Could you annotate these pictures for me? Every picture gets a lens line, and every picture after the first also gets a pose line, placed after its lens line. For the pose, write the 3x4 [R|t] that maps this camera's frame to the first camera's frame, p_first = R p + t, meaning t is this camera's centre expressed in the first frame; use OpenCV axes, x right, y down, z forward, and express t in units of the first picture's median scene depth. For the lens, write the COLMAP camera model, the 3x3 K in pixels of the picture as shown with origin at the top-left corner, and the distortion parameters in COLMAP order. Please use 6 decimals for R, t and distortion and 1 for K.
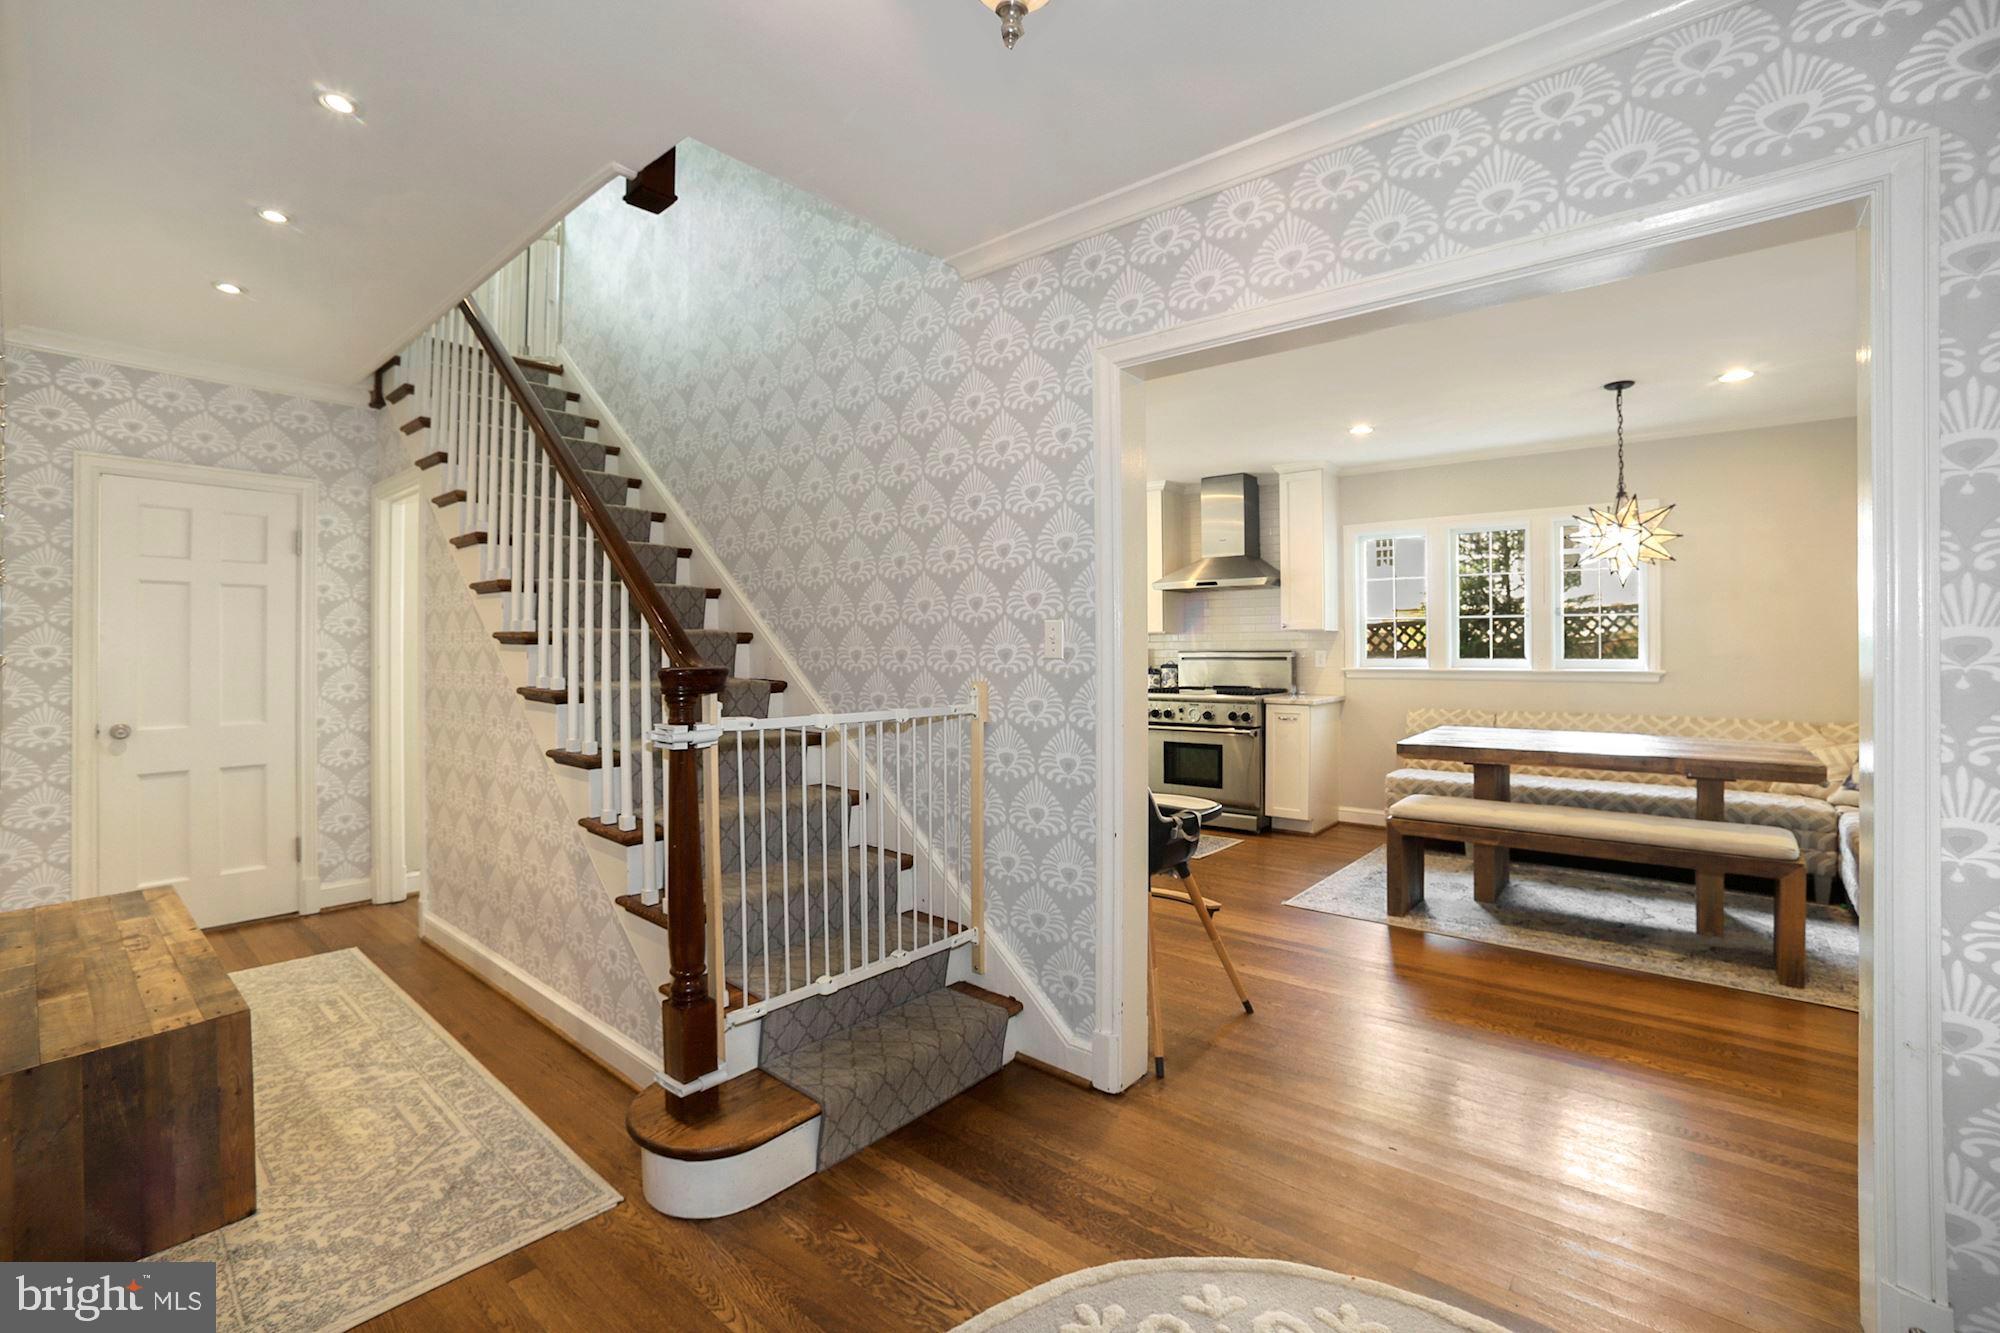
lens RADIAL K [[804.8, 0, 1004.8], [0, 804.8, 656.1], [0, 0, 1]] dist [0.003929, 0.004482]
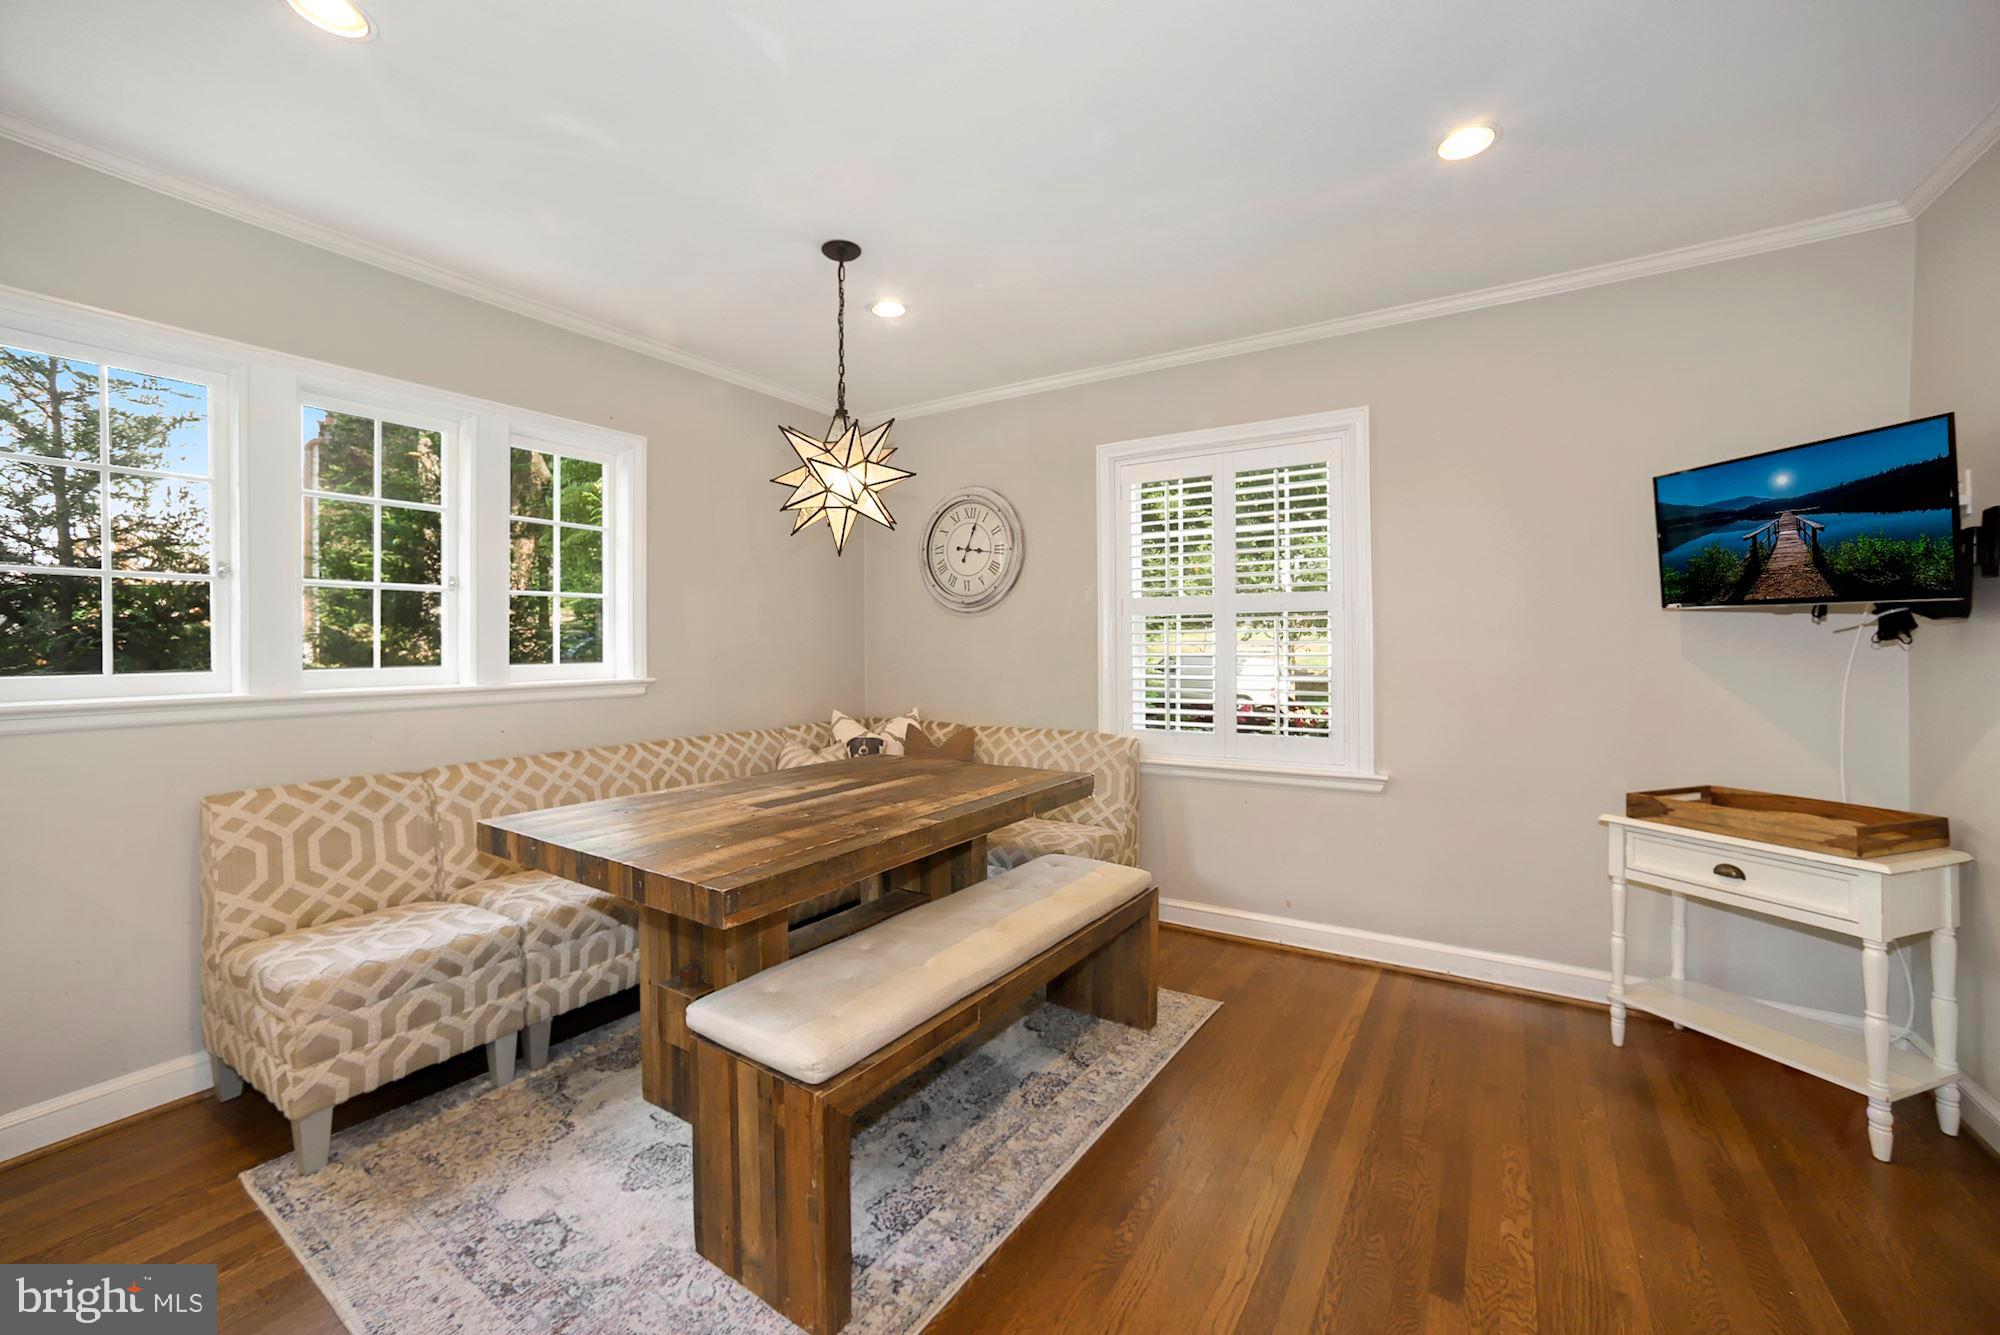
lens RADIAL K [[804.8, 0, 1002.8], [0, 804.8, 656.0], [0, 0, 1]] dist [0.003929, 0.004482]
pose [[-0.134291, -0.003381, 0.990936, 0.088523], [0.006069, 0.999973, 0.004235, -0.003342], [-0.990923, 0.006583, -0.134266, 0.964385]]
